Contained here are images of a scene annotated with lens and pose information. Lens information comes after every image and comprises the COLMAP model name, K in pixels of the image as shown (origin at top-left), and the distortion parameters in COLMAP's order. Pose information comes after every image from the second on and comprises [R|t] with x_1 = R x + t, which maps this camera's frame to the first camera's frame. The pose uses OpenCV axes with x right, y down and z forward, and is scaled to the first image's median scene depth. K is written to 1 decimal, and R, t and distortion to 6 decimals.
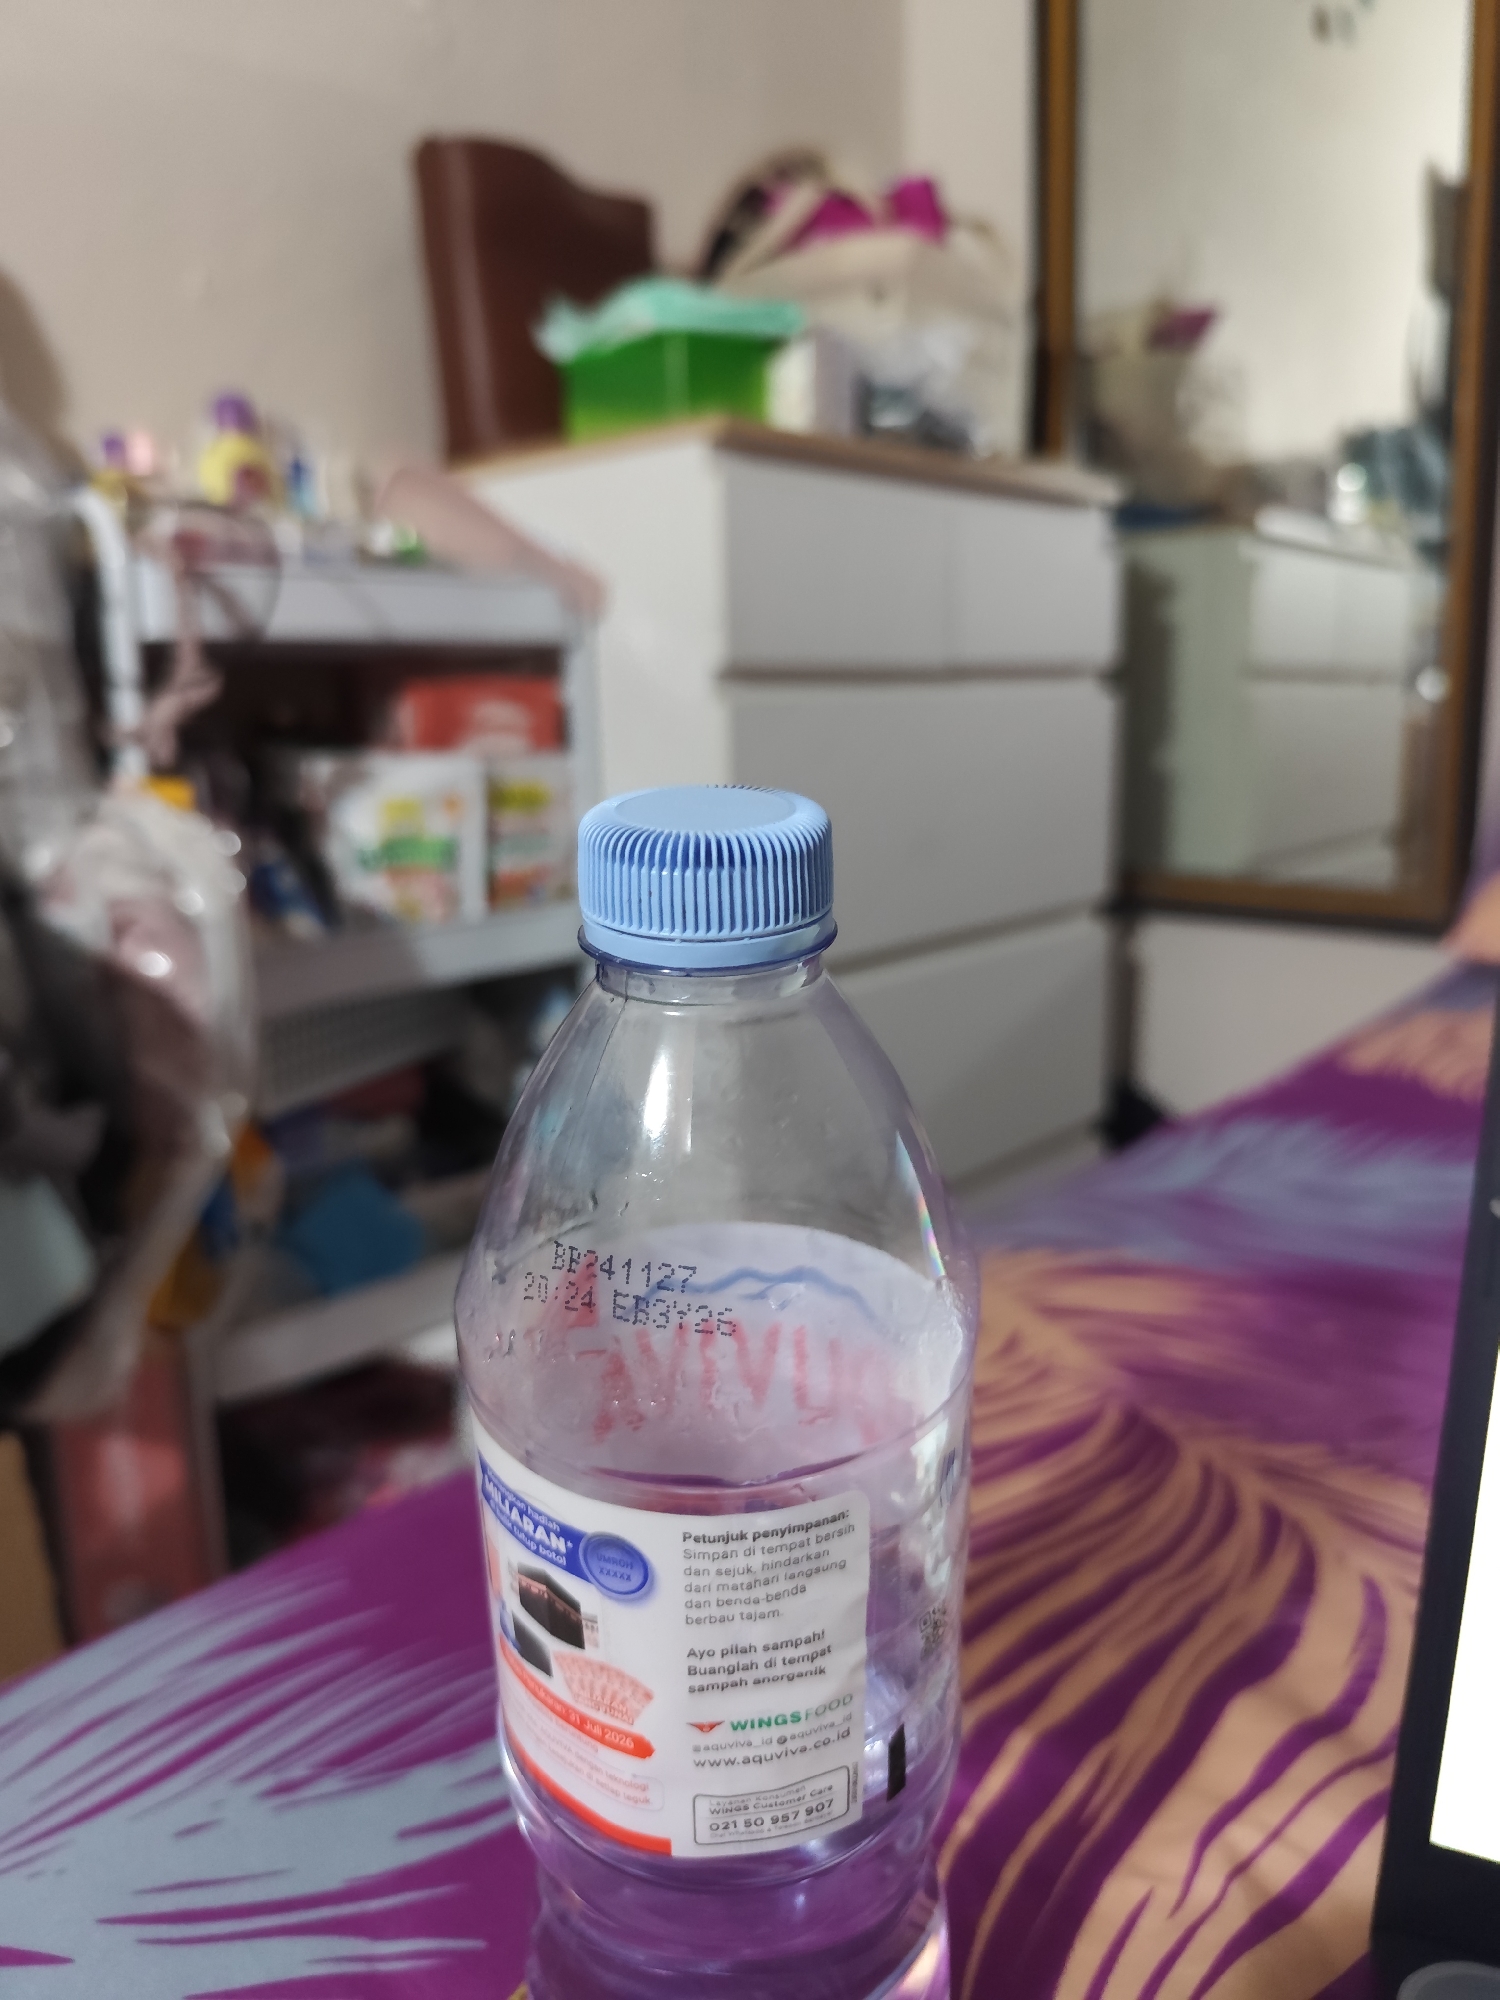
lens RADIAL K [[1389.3, 0, 752.0], [0, 1389.3, 1016.4], [0, 0, 1]] dist [-0.028907, -0.017893]
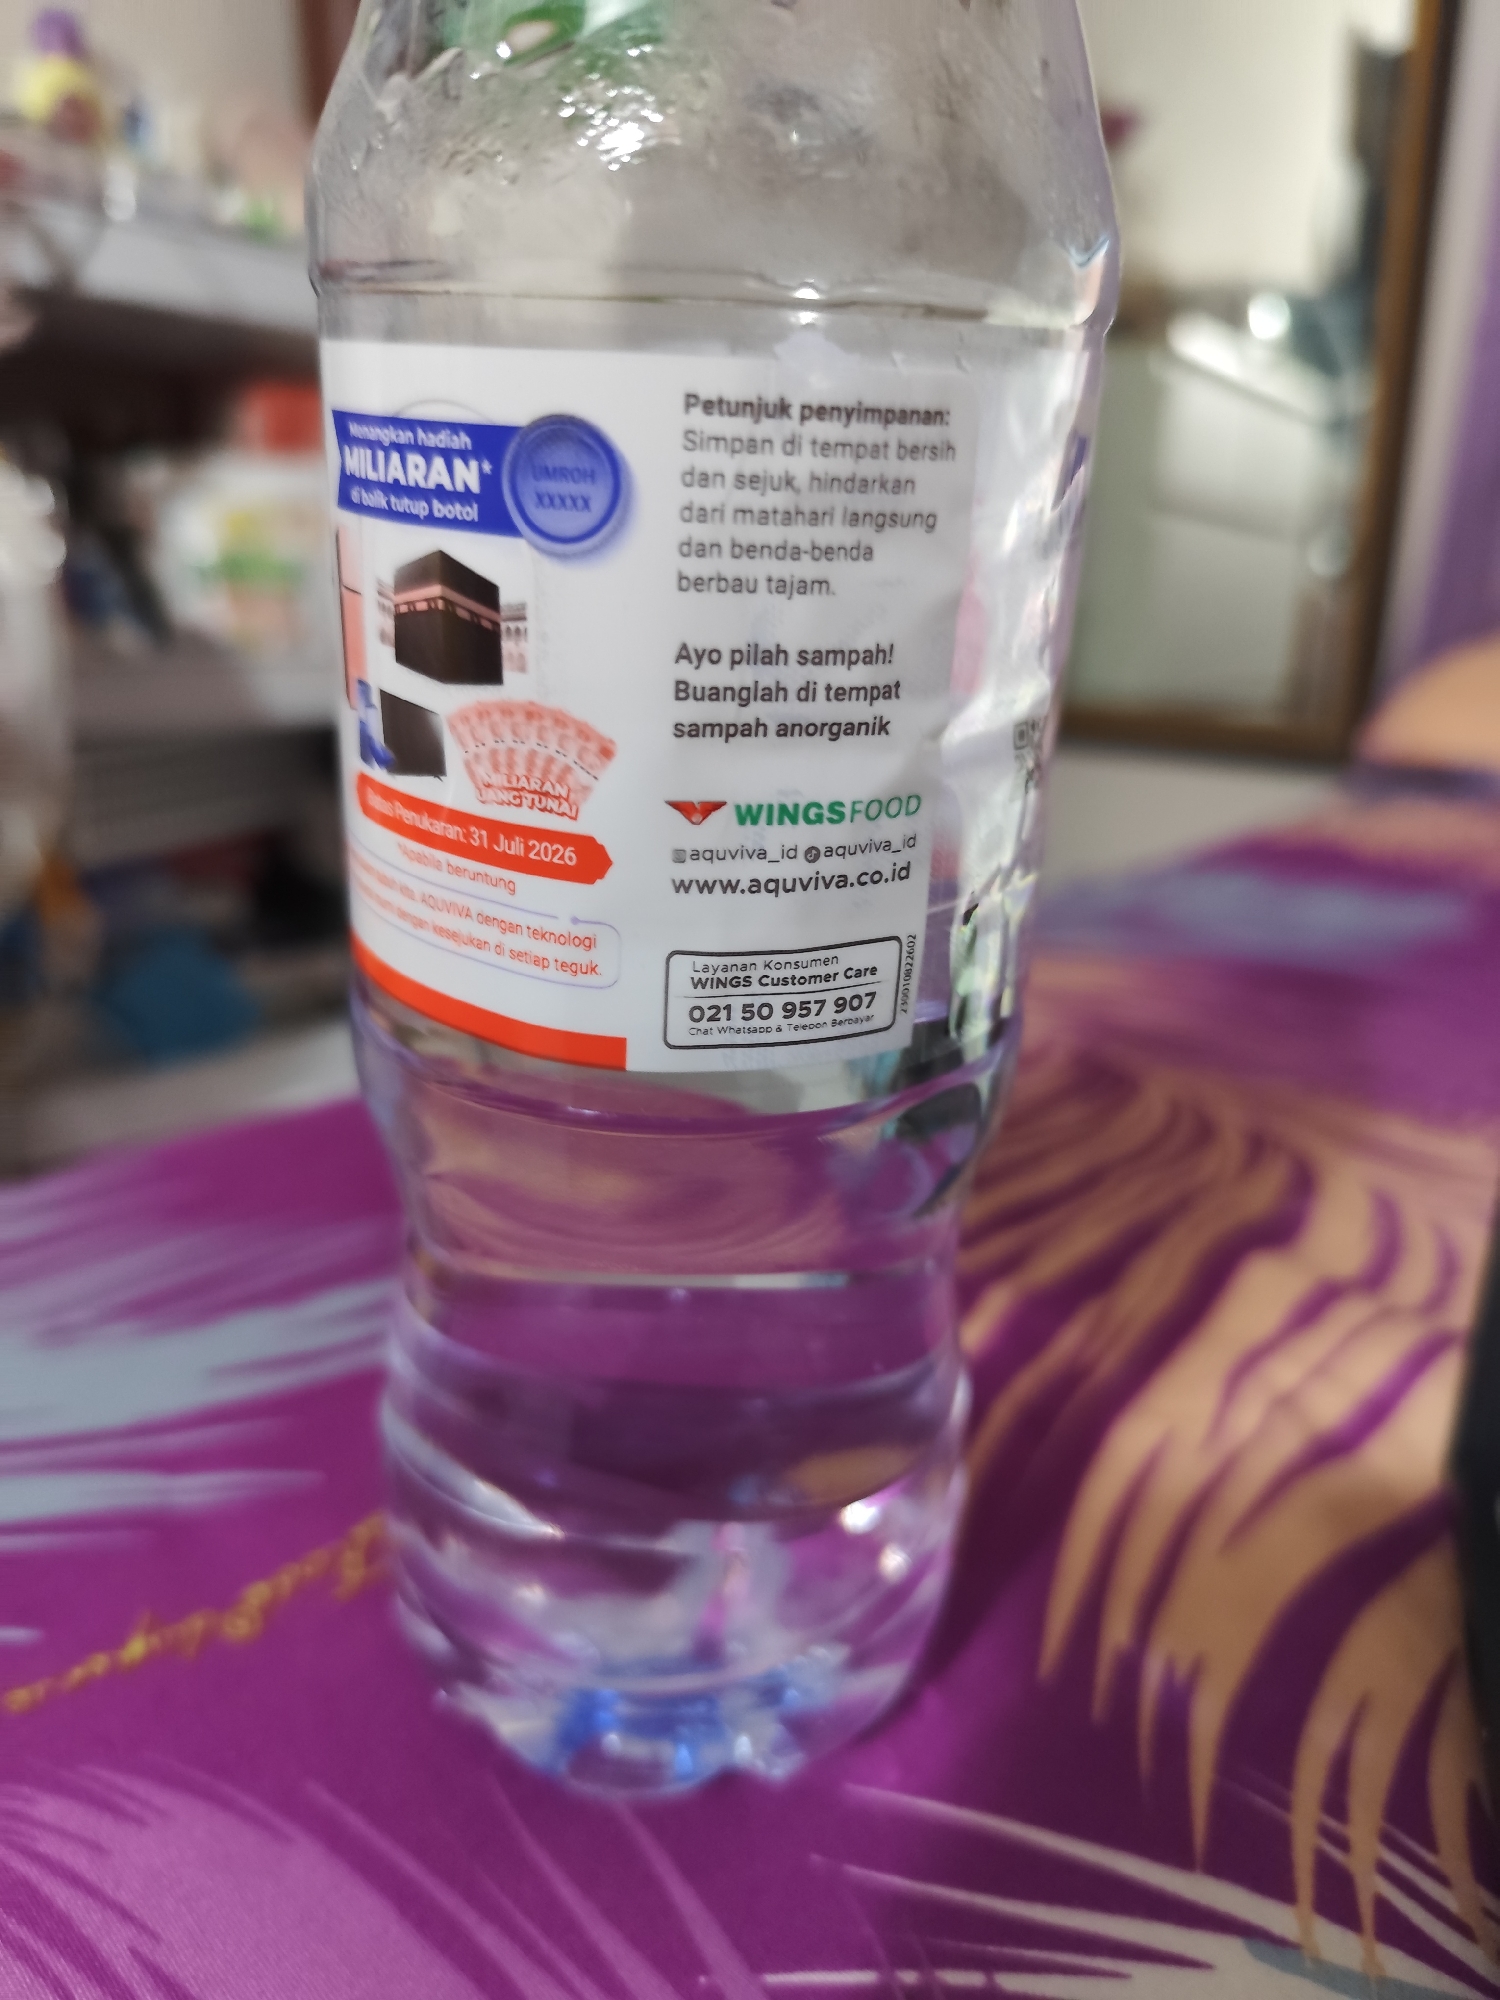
lens RADIAL K [[1389.3, 0, 759.7], [0, 1389.3, 1049.2], [0, 0, 1]] dist [-0.028907, -0.017893]
pose [[0.993401, 0.029998, 0.110701, -0.069117], [-0.036801, 0.997524, 0.059925, 0.567354], [-0.108629, -0.063603, 0.992046, 0.354294]]
